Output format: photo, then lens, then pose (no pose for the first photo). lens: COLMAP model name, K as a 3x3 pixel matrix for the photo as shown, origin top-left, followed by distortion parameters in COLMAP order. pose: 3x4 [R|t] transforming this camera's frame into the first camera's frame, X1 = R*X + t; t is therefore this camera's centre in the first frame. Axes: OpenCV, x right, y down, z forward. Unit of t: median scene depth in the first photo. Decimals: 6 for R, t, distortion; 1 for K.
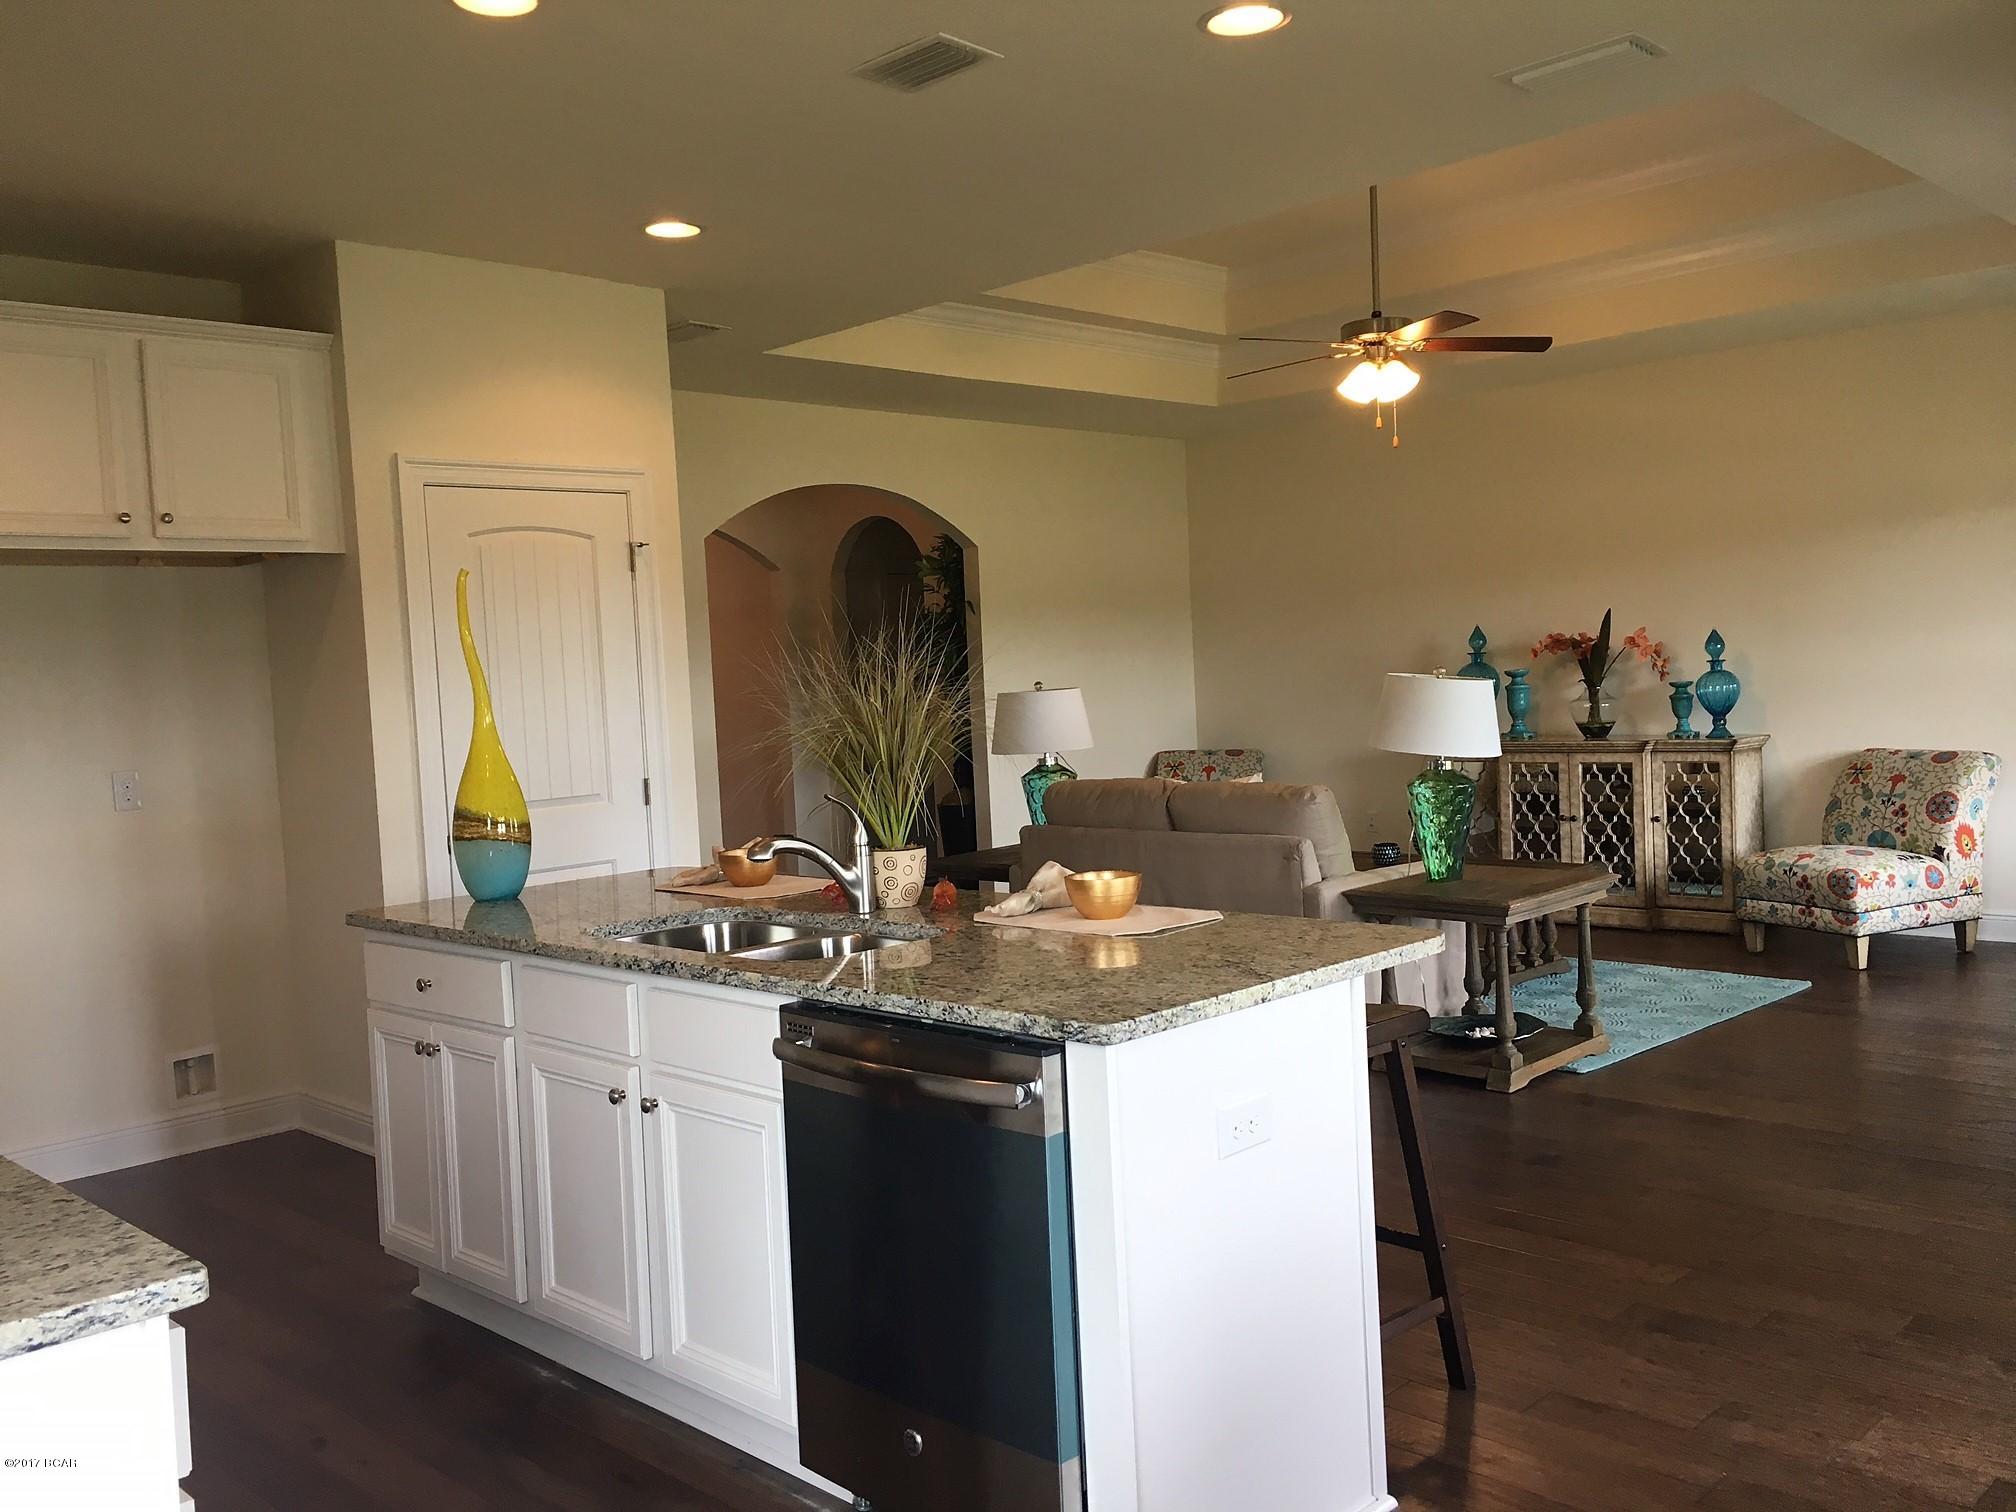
lens RADIAL K [[1703.7, 0, 1008.0], [0, 1703.7, 756.0], [0, 0, 1]] dist [0.112897, -0.158549]
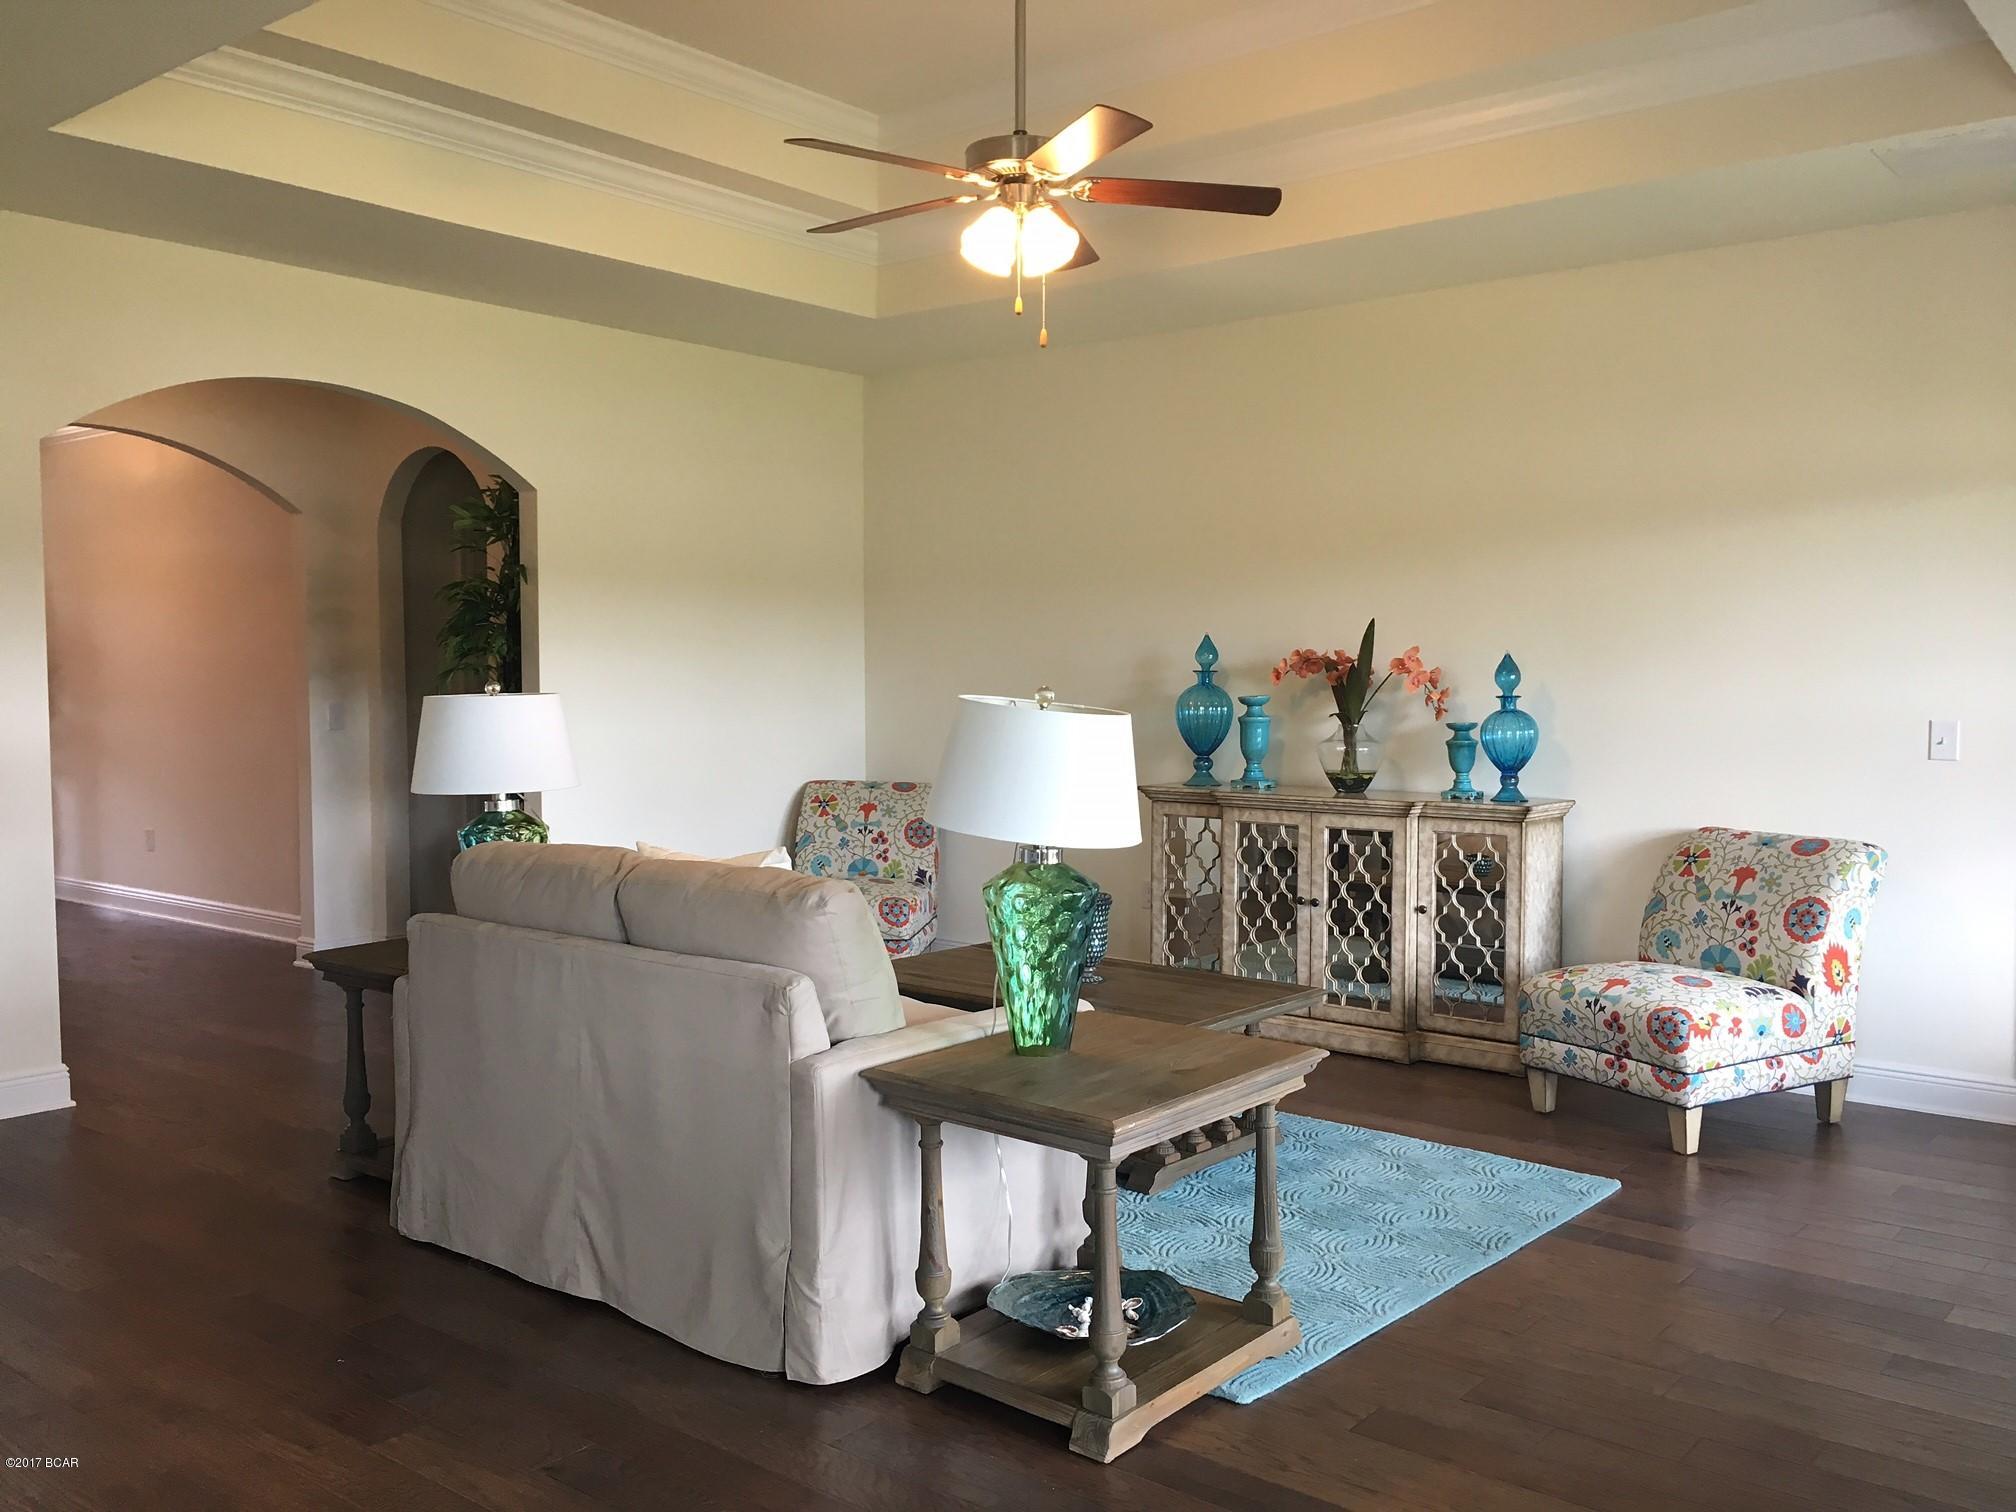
lens RADIAL K [[1703.7, 0, 1008.0], [0, 1703.7, 756.0], [0, 0, 1]] dist [0.112897, -0.158549]
pose [[0.994378, 0.042133, 0.097145, 0.141555], [-0.041962, 0.999112, -0.003794, -0.020062], [-0.097218, -0.000304, 0.995263, 0.324740]]
